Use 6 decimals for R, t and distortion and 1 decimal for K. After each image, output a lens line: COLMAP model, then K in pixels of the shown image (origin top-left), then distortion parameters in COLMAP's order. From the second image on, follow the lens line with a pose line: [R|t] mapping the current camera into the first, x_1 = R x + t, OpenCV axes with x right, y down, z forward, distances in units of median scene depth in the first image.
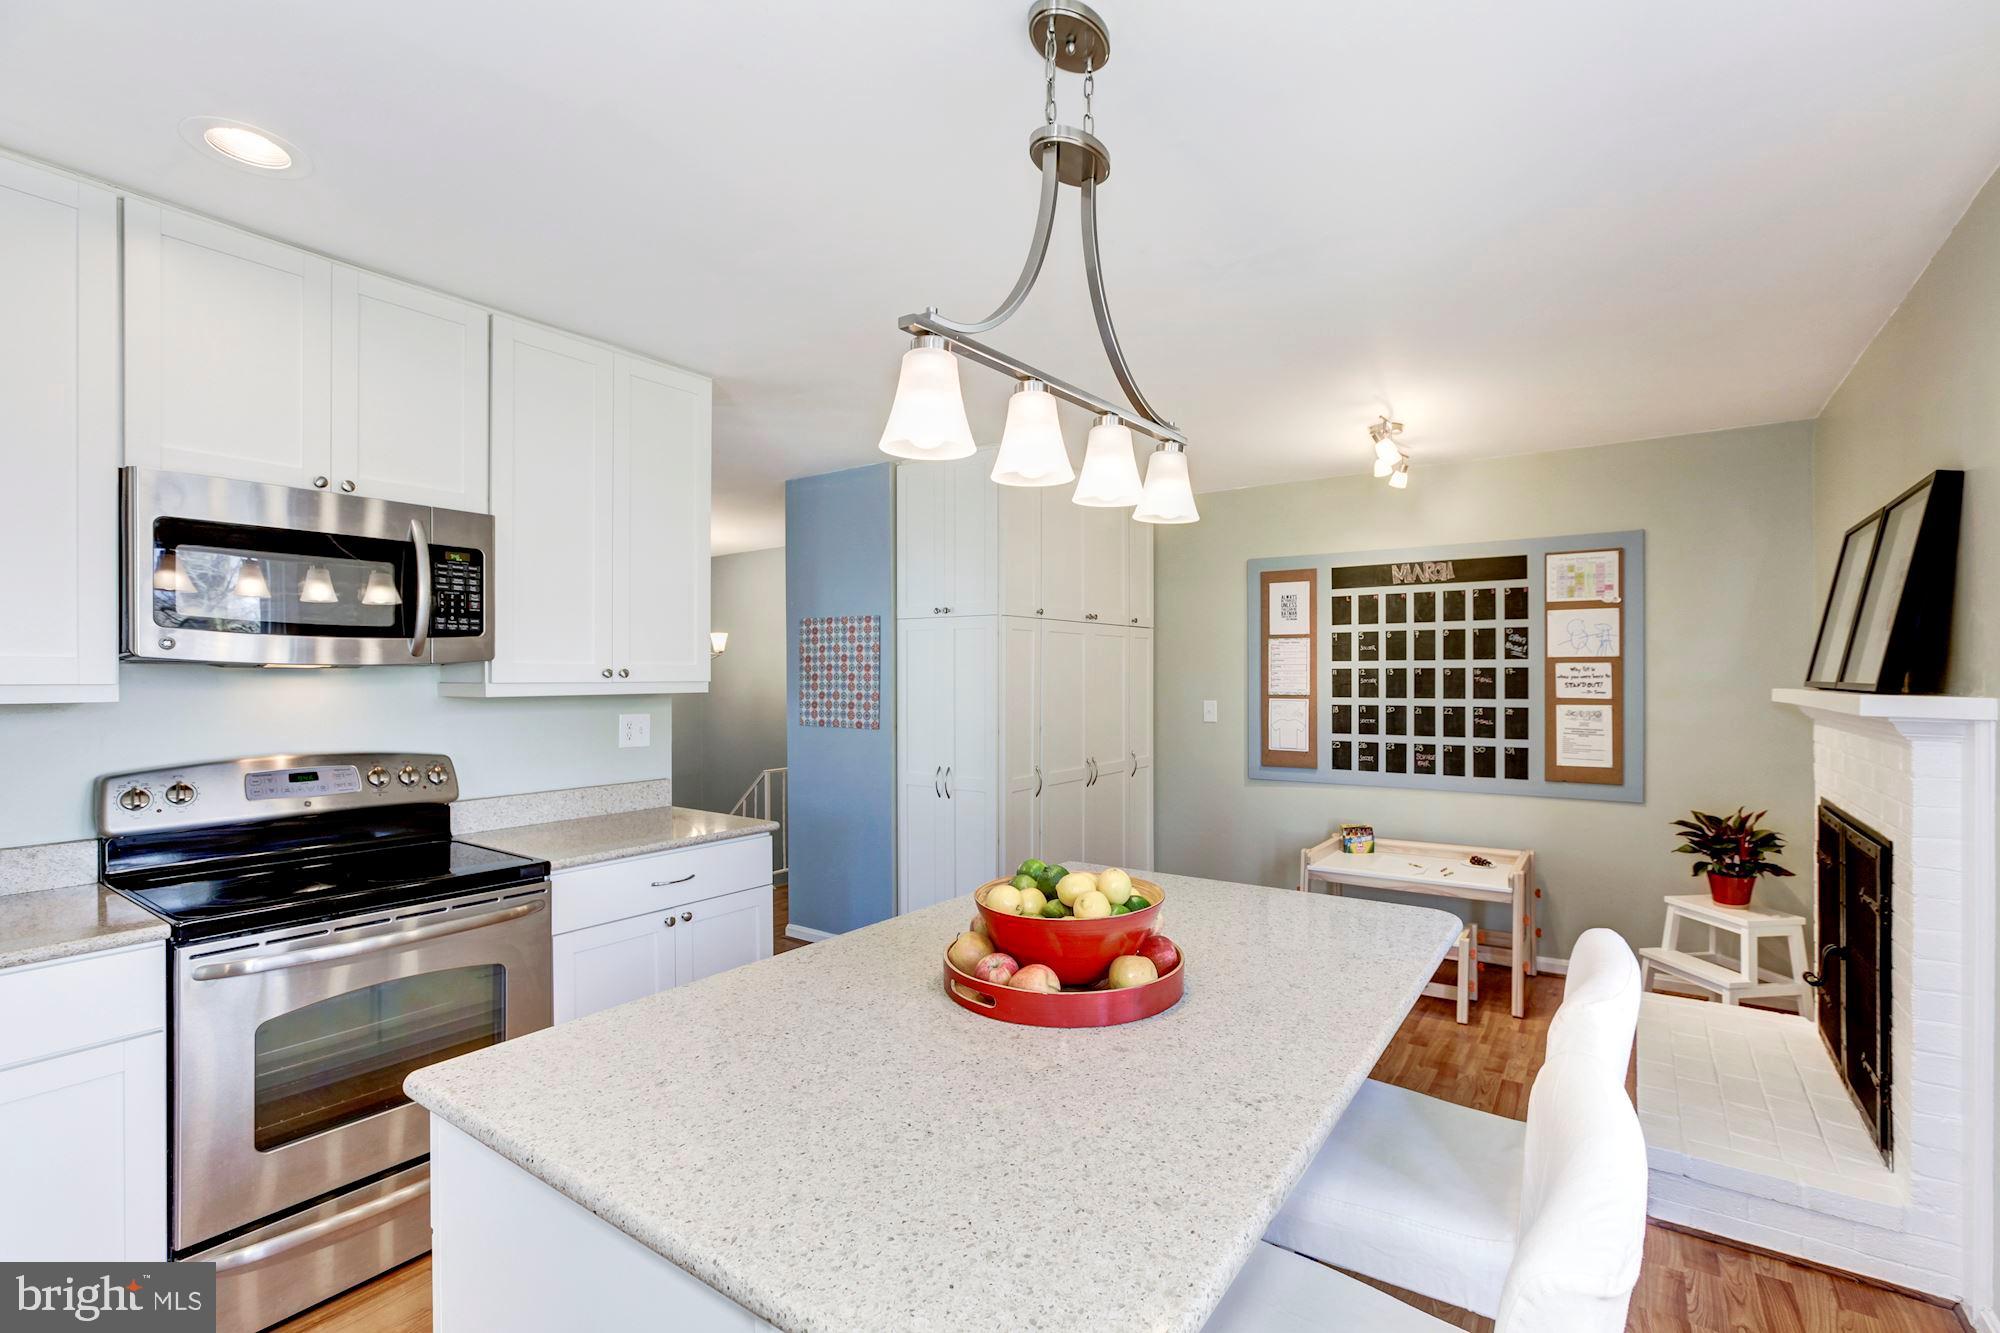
lens RADIAL K [[942.3, 0, 1005.4], [0, 942.3, 672.0], [0, 0, 1]] dist [0.001819, 0.001317]
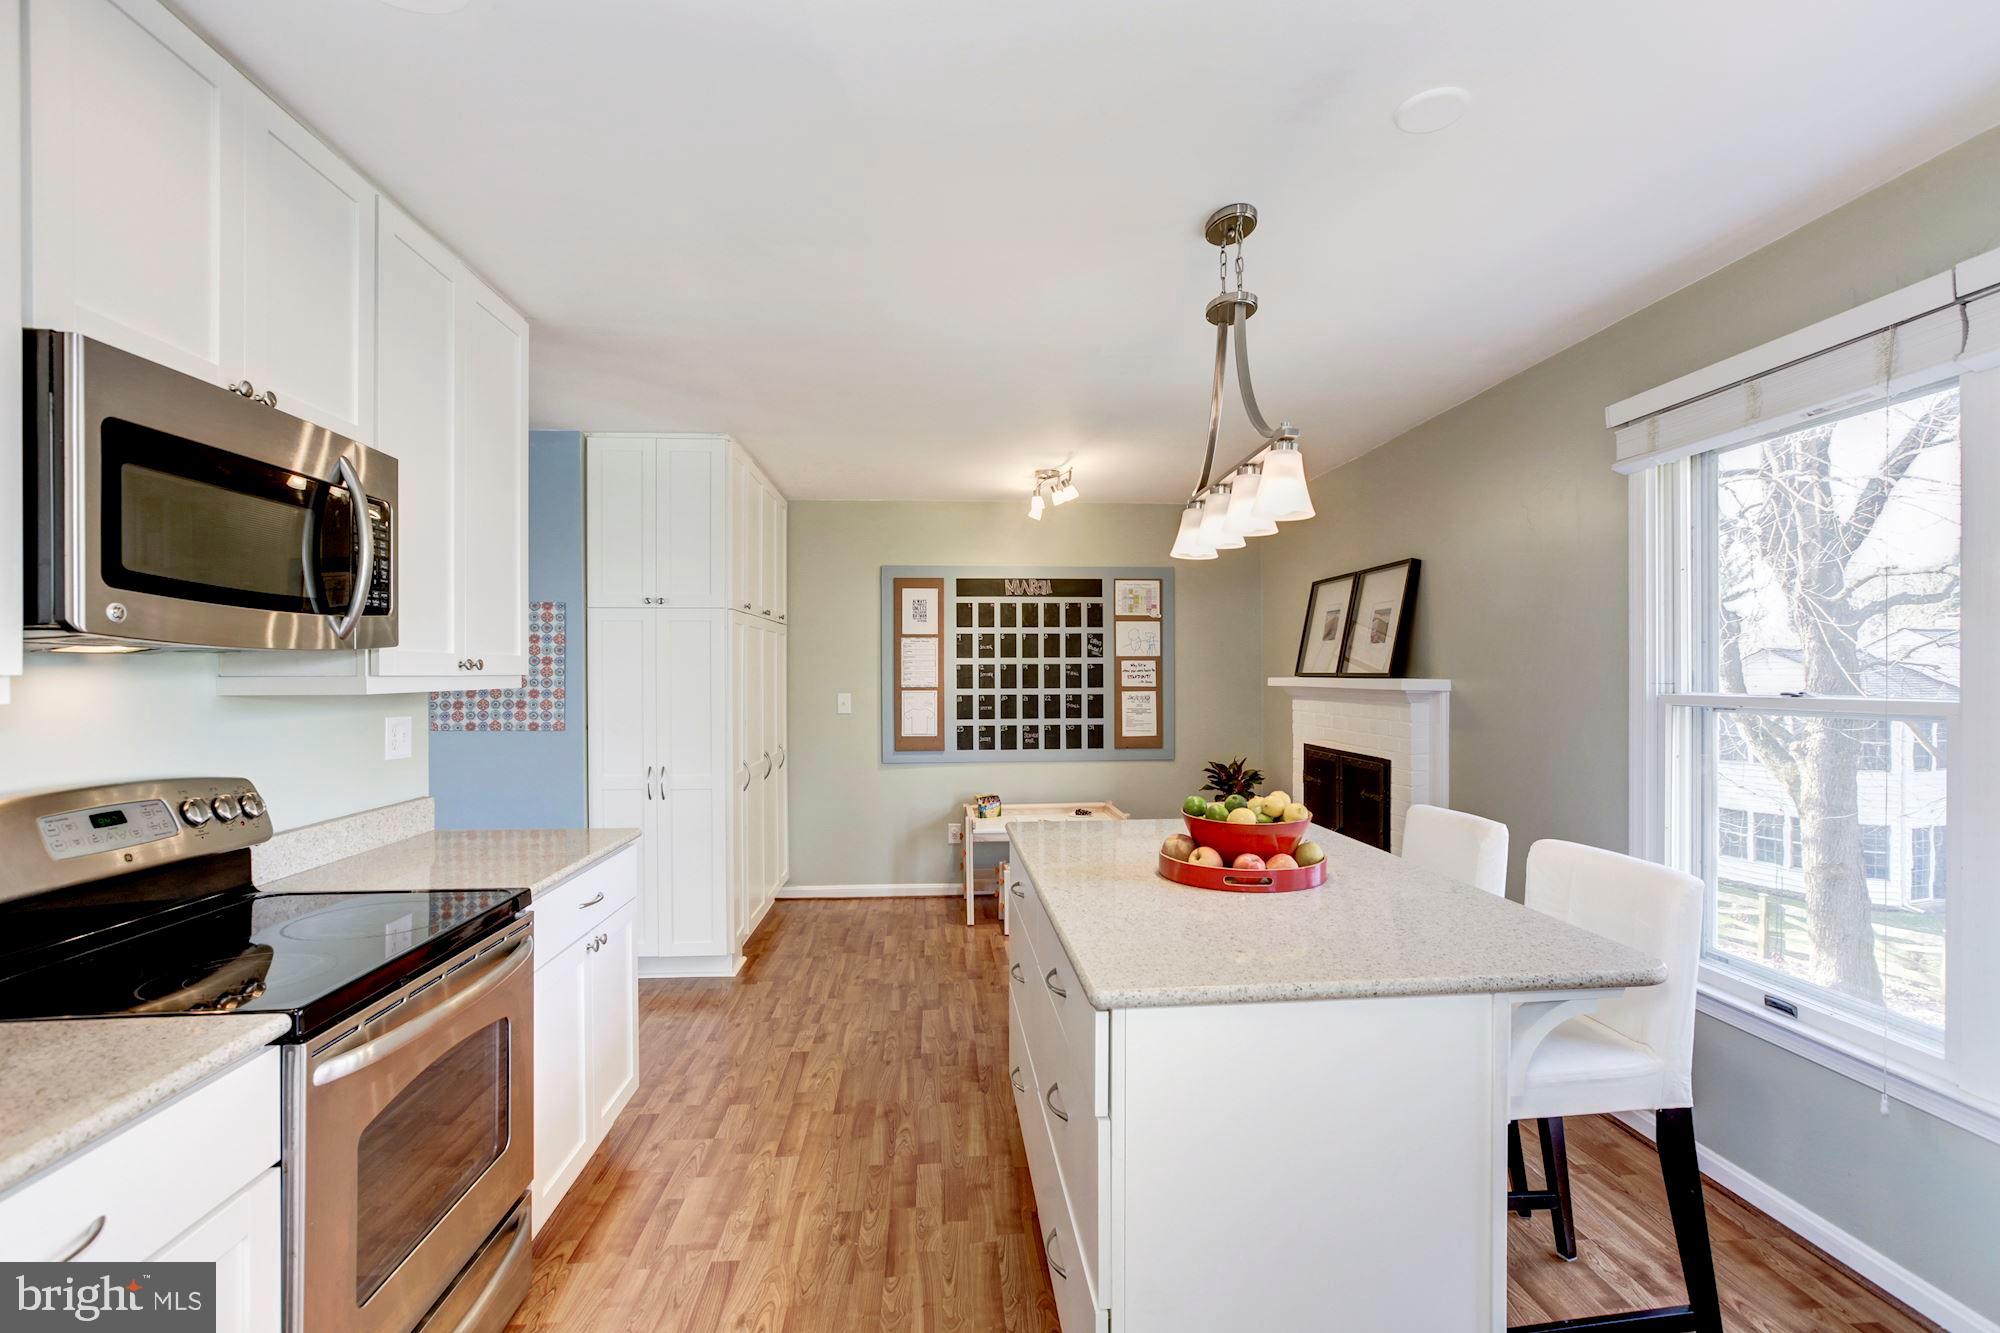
lens RADIAL K [[942.3, 0, 1017.7], [0, 942.3, 676.8], [0, 0, 1]] dist [0.001819, 0.001317]
pose [[0.774590, -0.004310, 0.632449, -0.362187], [-0.000462, 0.999973, 0.007380, 0.003437], [-0.632464, -0.006009, 0.774566, 0.046258]]
